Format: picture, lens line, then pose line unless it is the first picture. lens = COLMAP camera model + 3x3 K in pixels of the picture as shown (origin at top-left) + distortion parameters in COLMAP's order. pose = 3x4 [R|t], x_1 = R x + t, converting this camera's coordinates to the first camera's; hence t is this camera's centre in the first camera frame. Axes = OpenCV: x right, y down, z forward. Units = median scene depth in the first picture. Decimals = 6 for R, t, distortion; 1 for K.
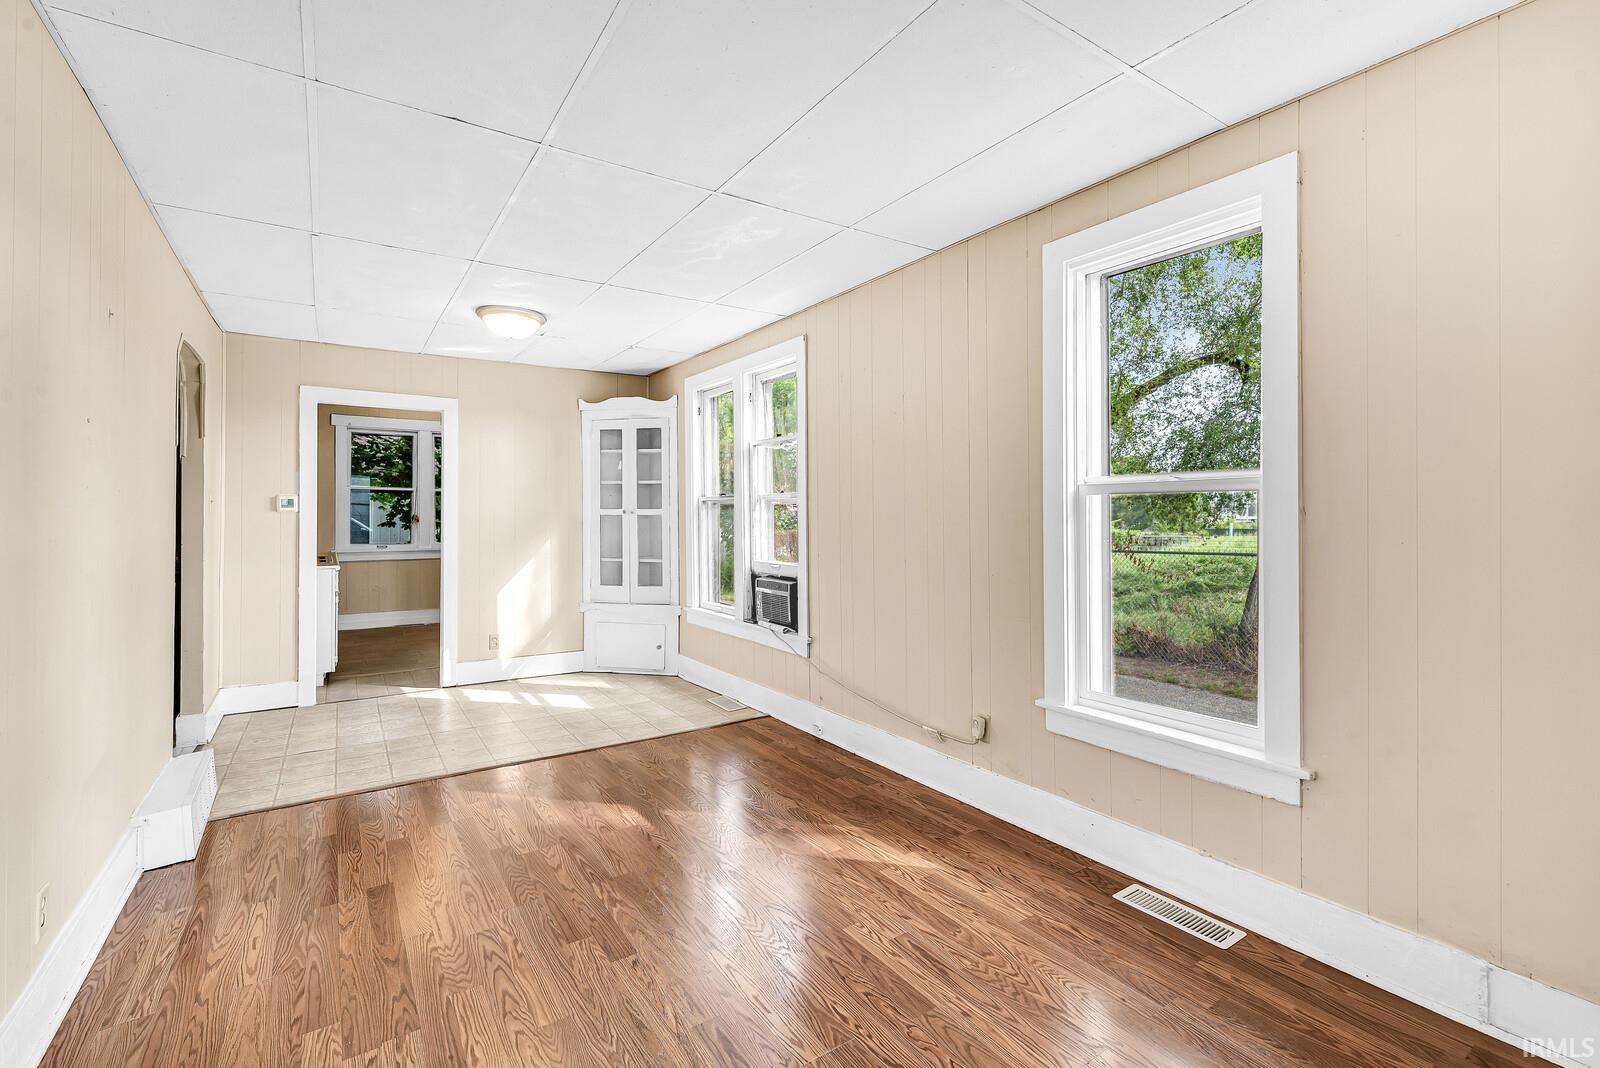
lens RADIAL K [[702.2, 0, 787.0], [0, 702.2, 515.7], [0, 0, 1]] dist [0.001871, -0.000657]
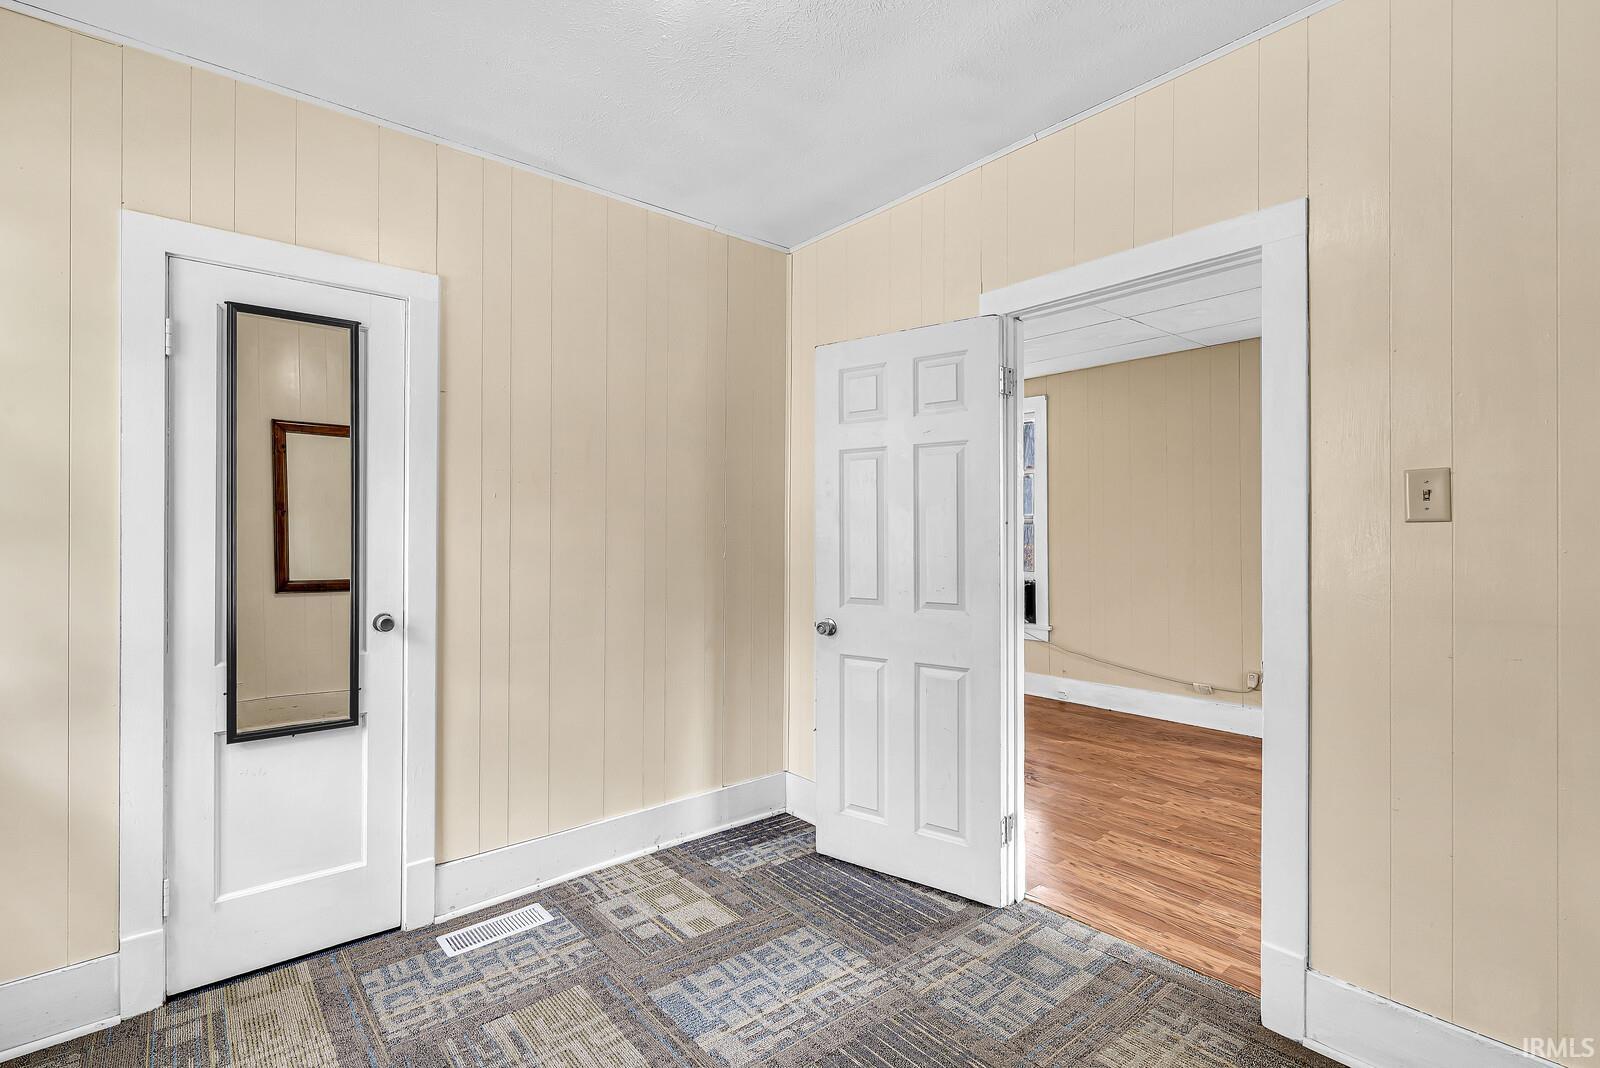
lens RADIAL K [[708.4, 0, 721.6], [0, 708.4, 526.7], [0, 0, 1]] dist [0.014474, -0.000078]
pose [[0.997908, 0.001069, 0.064645, -0.908230], [-0.000761, 0.999988, -0.004788, -0.010736], [-0.064649, 0.004729, 0.997897, -0.406347]]
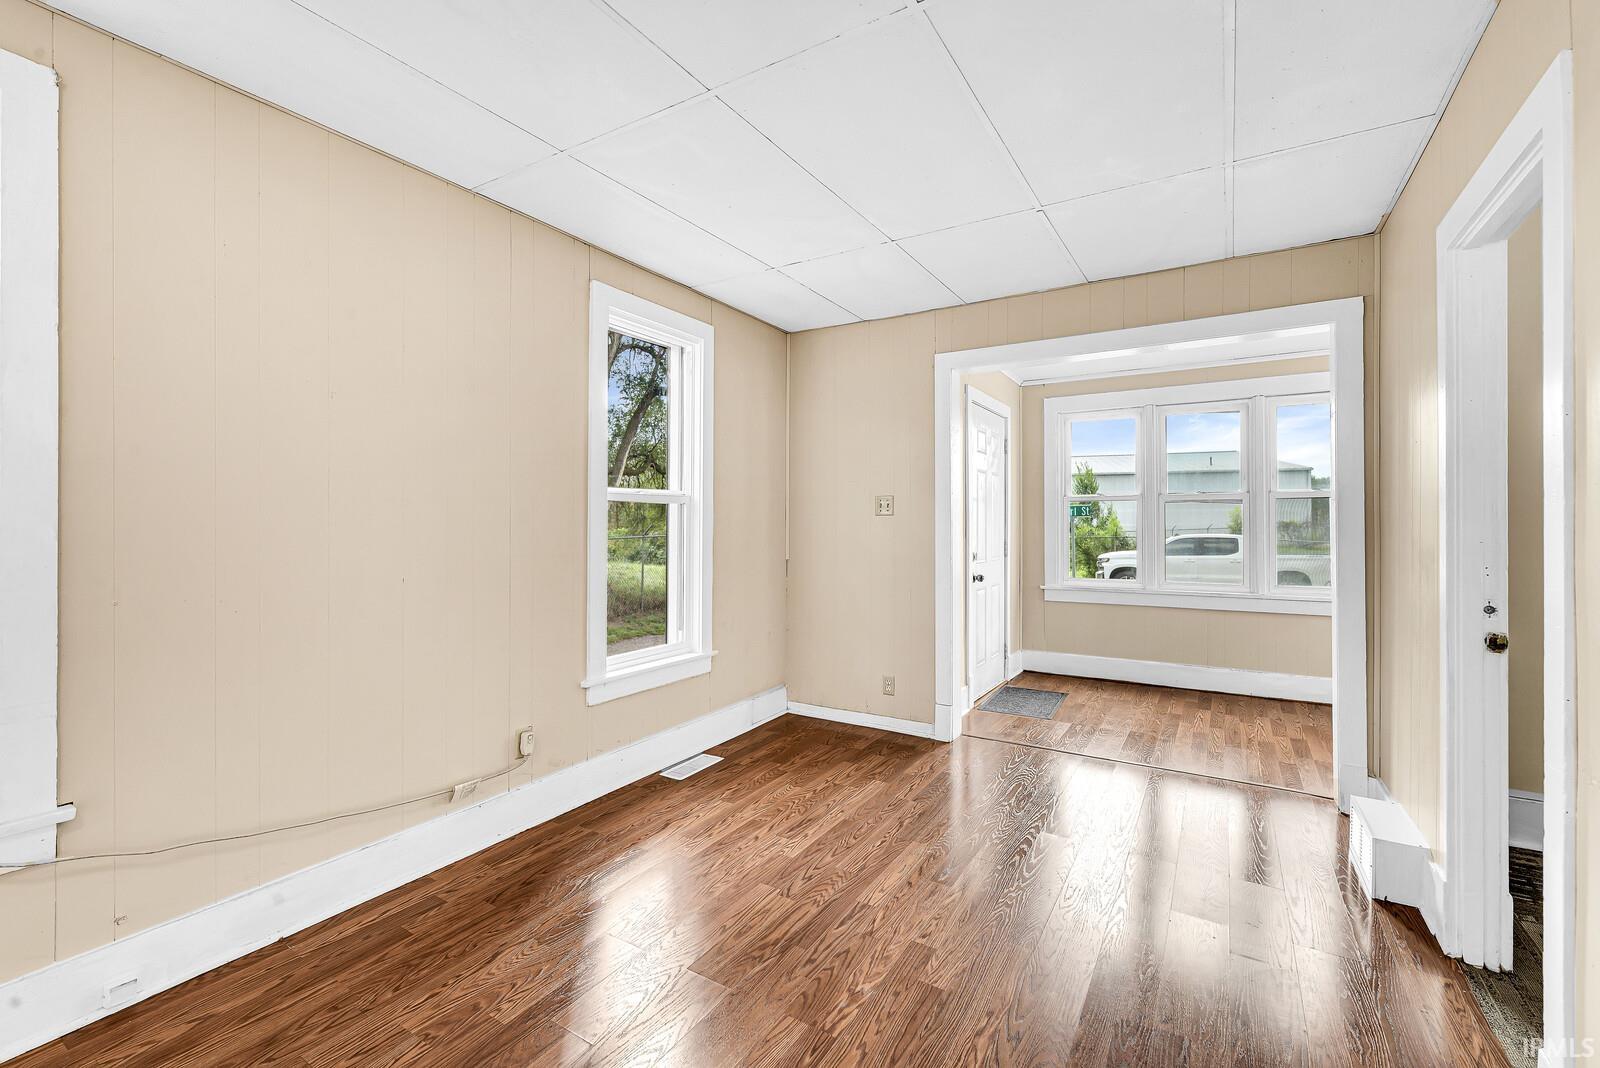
lens RADIAL K [[702.2, 0, 787.0], [0, 702.2, 515.7], [0, 0, 1]] dist [0.001871, -0.000657]
pose [[-0.419105, 0.005448, 0.907922, -0.710017], [-0.002179, 0.999973, -0.007006, 0.004747], [-0.907935, -0.004914, -0.419081, 1.057684]]
